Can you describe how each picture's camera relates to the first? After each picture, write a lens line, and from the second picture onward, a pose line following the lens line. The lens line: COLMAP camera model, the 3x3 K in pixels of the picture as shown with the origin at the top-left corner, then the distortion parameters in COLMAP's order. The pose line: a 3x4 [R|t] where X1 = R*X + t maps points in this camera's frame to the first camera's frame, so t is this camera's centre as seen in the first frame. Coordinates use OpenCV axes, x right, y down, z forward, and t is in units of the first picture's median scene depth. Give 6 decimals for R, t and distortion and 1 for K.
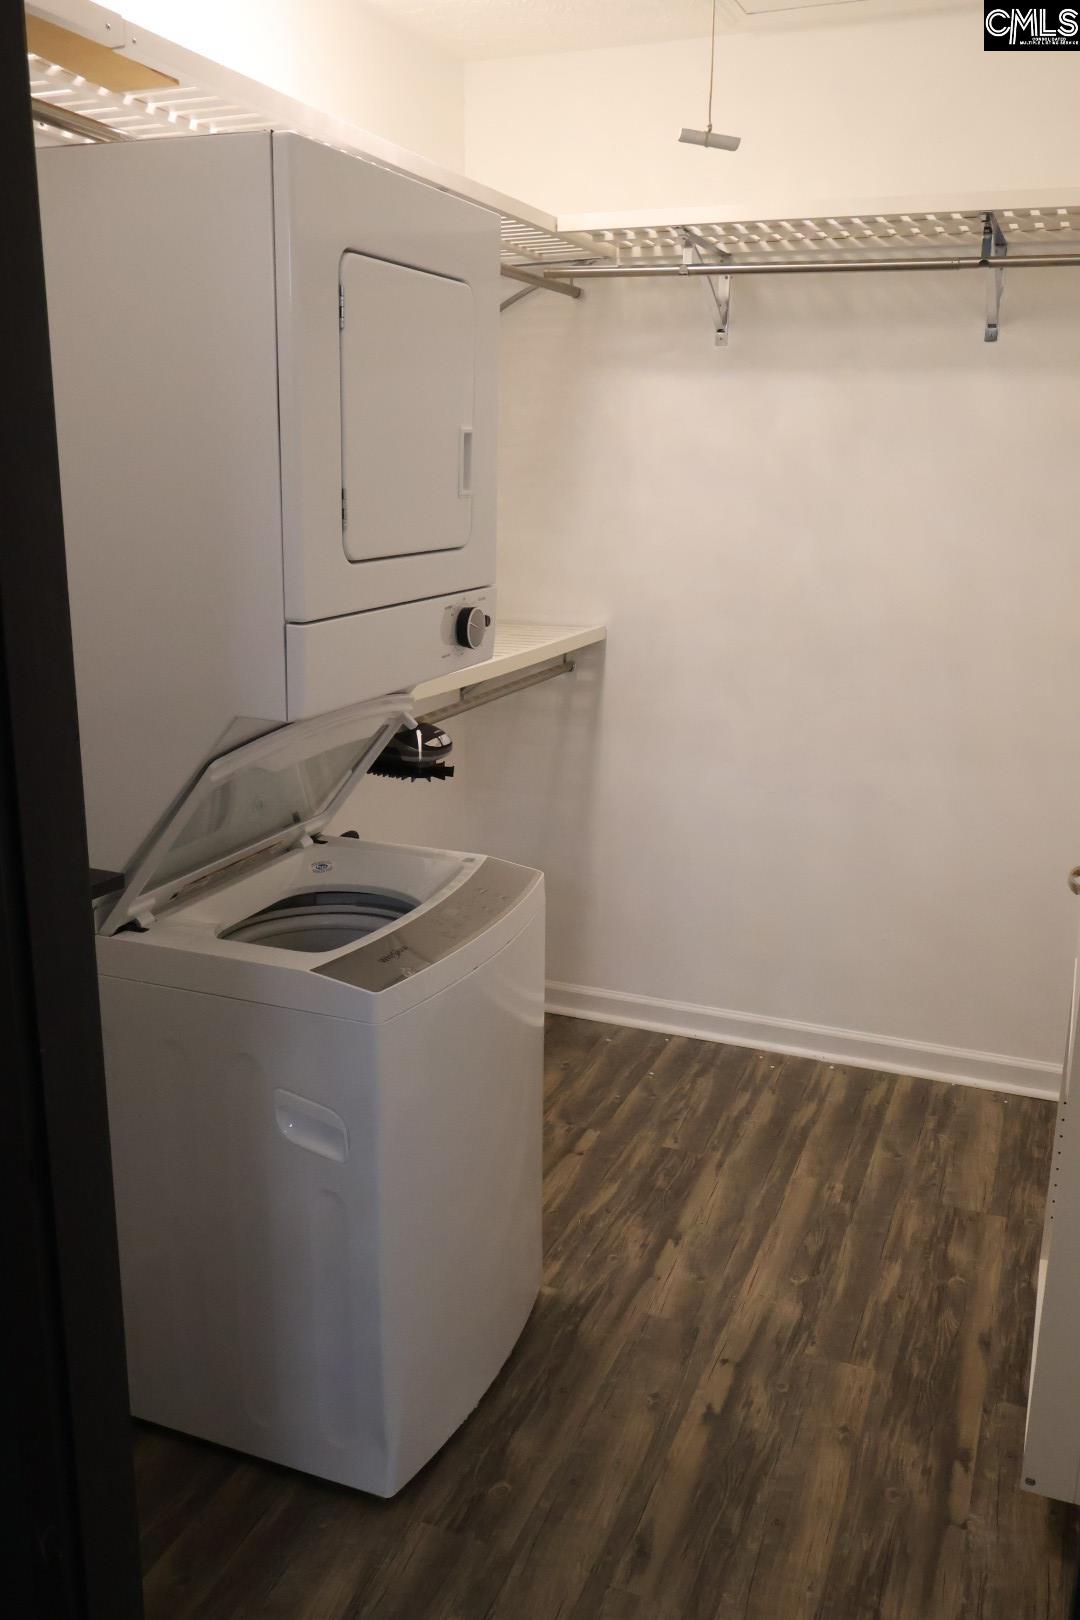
lens RADIAL K [[1349.6, 0, 544.6], [0, 1349.6, 815.3], [0, 0, 1]] dist [-0.007189, 0.004824]
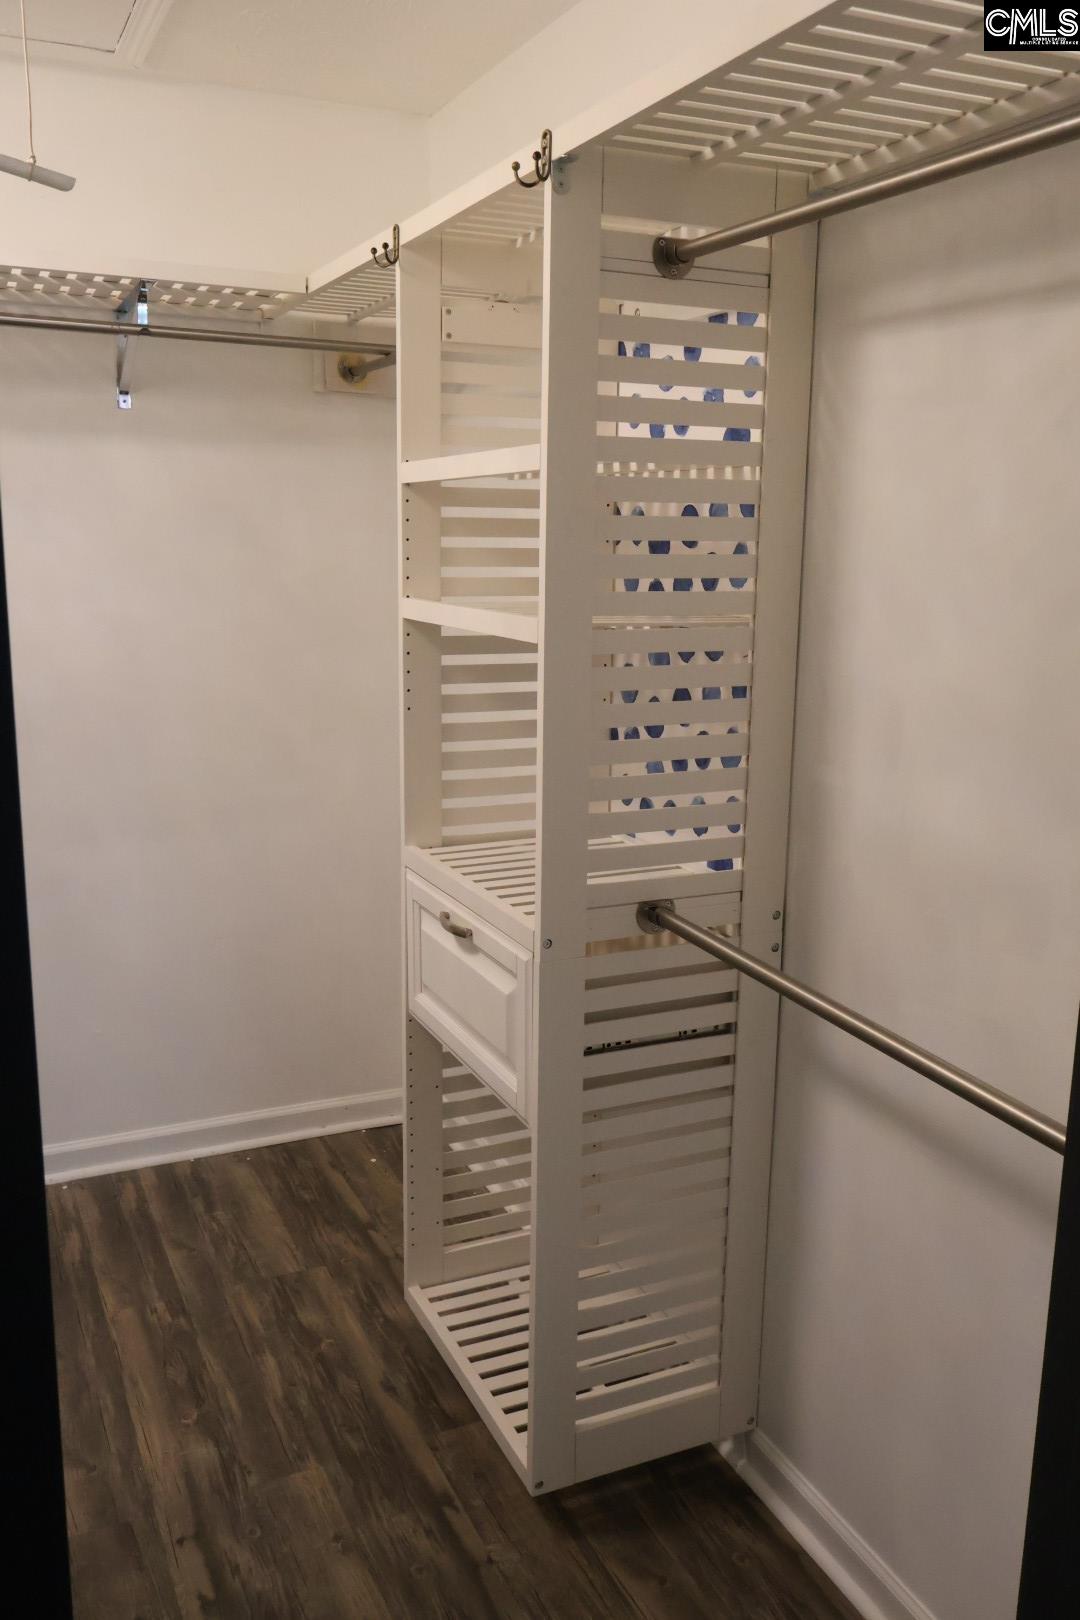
lens RADIAL K [[1349.6, 0, 544.6], [0, 1349.6, 815.3], [0, 0, 1]] dist [-0.007189, 0.004824]
pose [[0.685488, -0.156125, 0.711148, -0.246187], [0.181205, 0.982588, 0.041051, -0.054797], [-0.705174, 0.100724, 0.701843, 0.152839]]
